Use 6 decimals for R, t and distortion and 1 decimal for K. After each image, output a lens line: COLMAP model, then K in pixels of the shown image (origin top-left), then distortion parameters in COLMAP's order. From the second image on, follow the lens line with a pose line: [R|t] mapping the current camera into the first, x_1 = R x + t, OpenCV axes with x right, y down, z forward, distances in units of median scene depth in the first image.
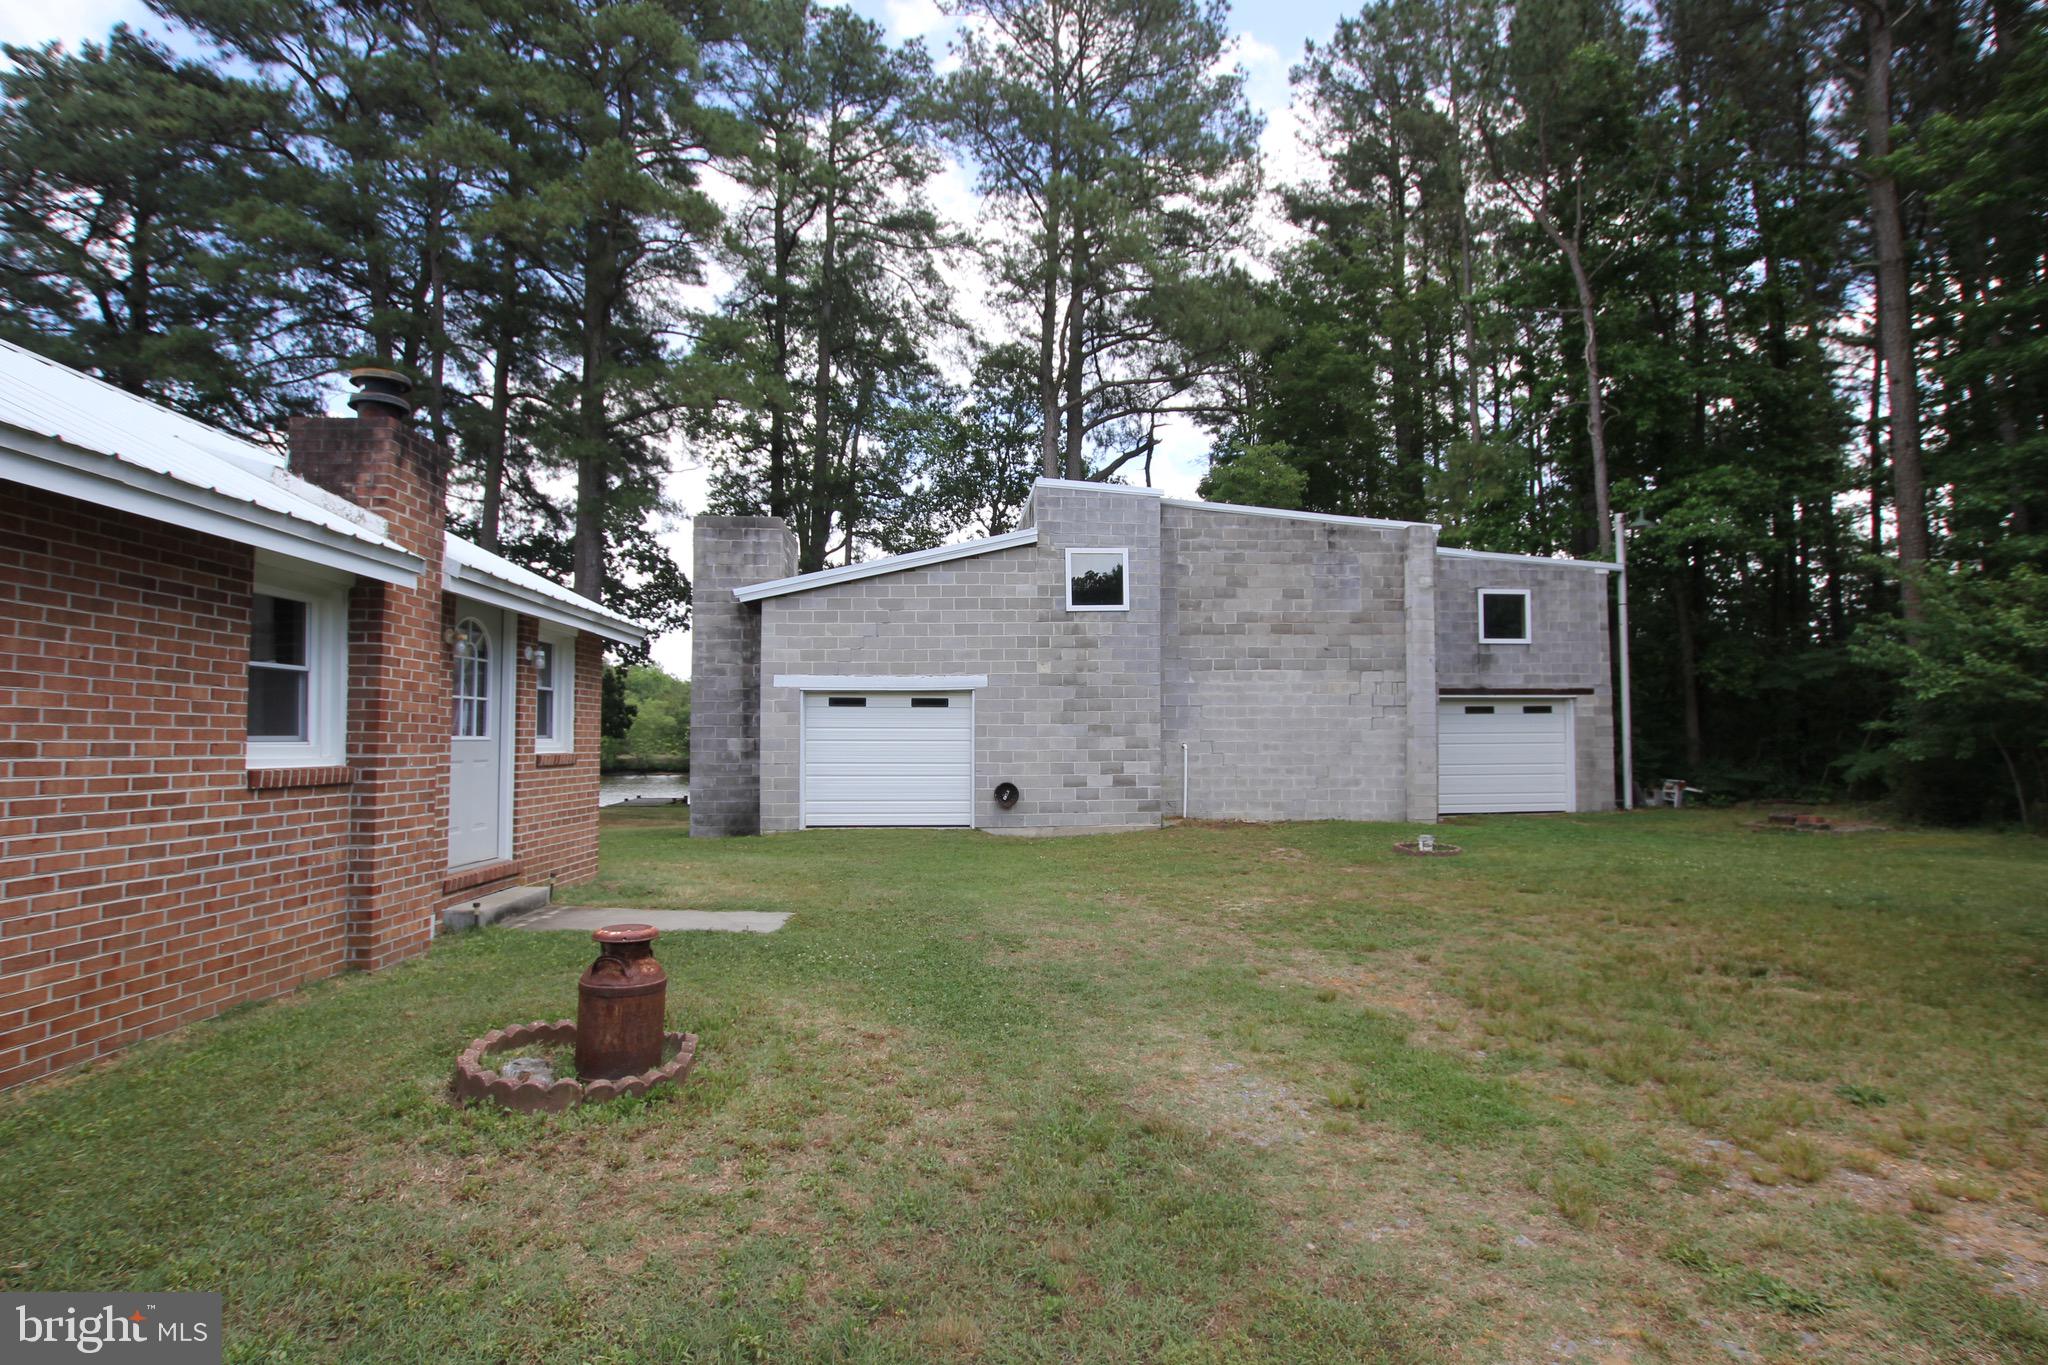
lens RADIAL K [[957.5, 0, 1026.4], [0, 957.5, 687.2], [0, 0, 1]] dist [-0.042578, 0.009692]
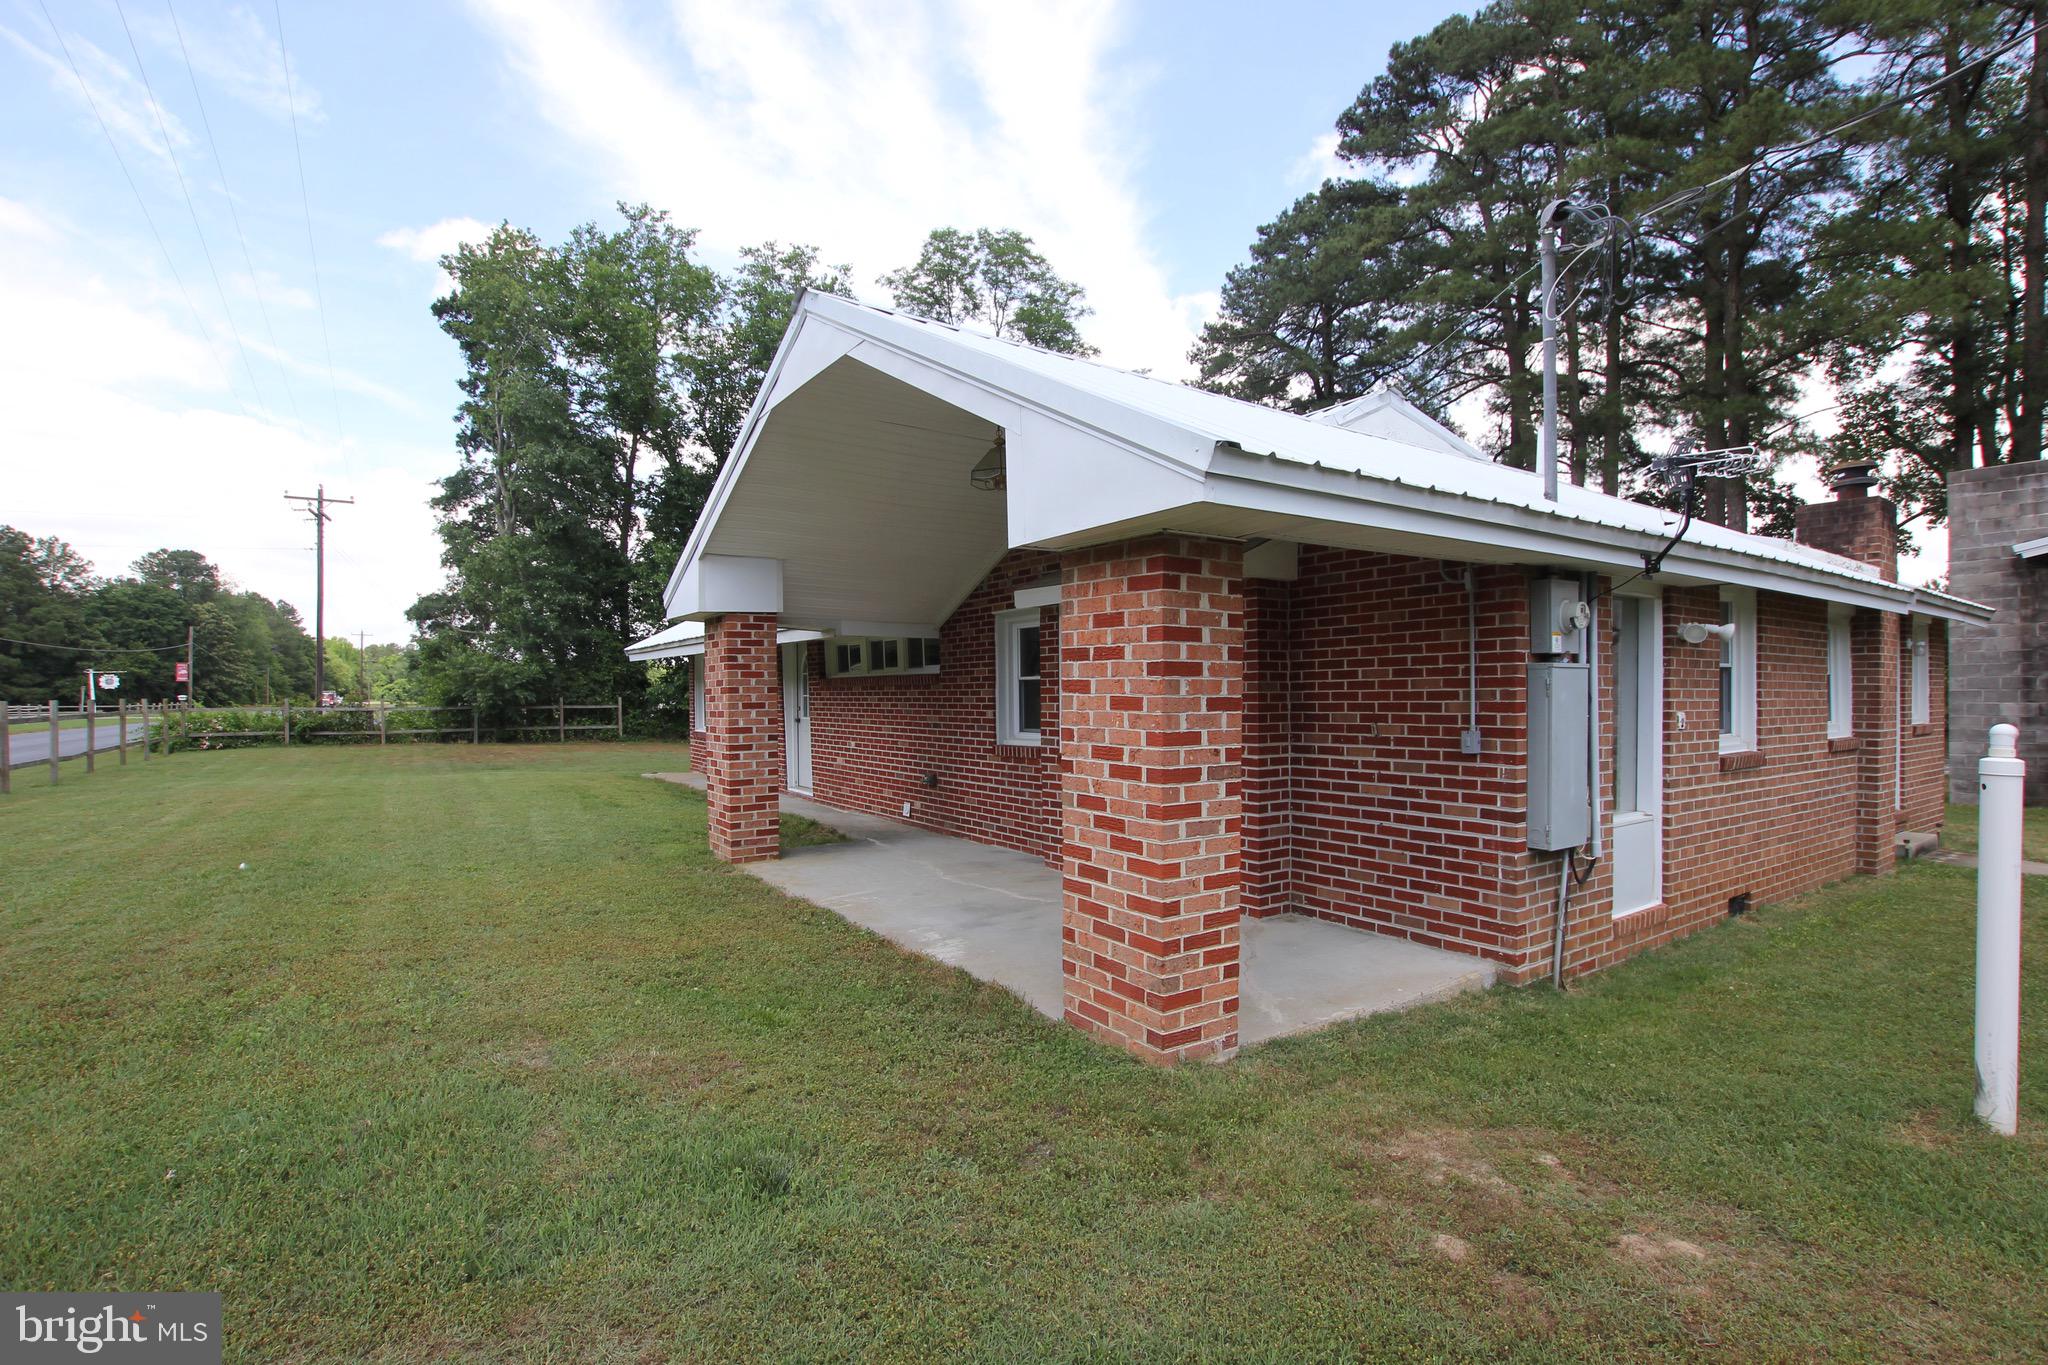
lens RADIAL K [[957.5, 0, 1041.1], [0, 957.5, 699.9], [0, 0, 1]] dist [-0.042578, 0.009692]
pose [[0.546517, 0.000154, -0.837448, -0.190201], [0.053738, 0.997933, 0.035253, -0.094779], [0.835722, -0.064269, 0.545379, -0.867113]]
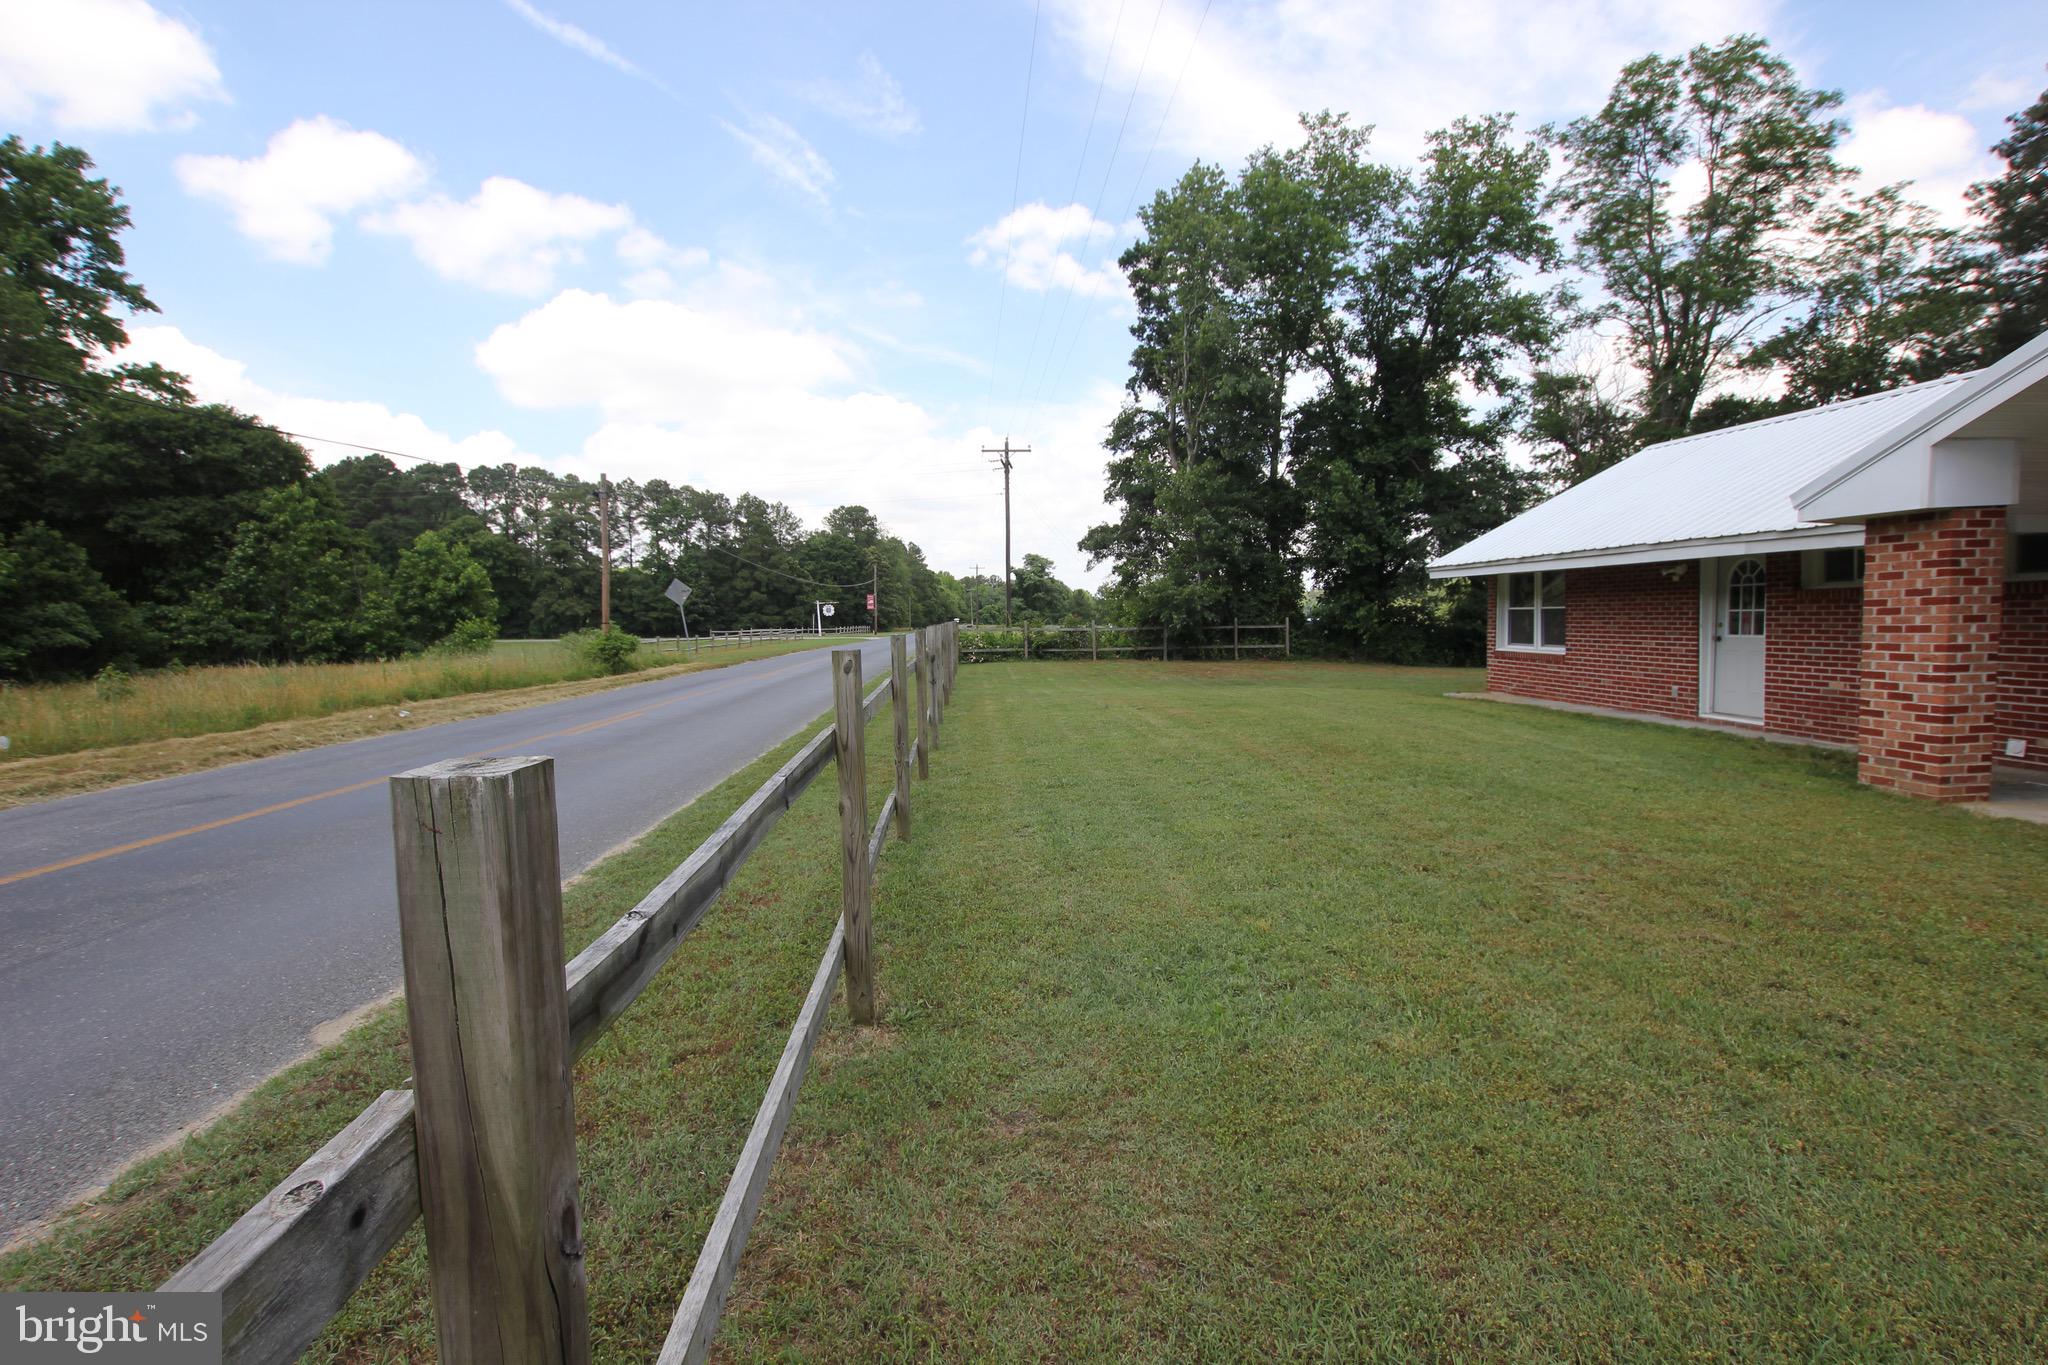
lens RADIAL K [[957.5, 0, 1033.8], [0, 957.5, 701.2], [0, 0, 1]] dist [-0.042578, 0.009692]
pose [[0.033684, 0.081285, -0.996122, -0.382123], [0.071470, 0.993940, 0.083524, -0.121015], [0.996874, -0.074006, 0.027670, -1.361784]]
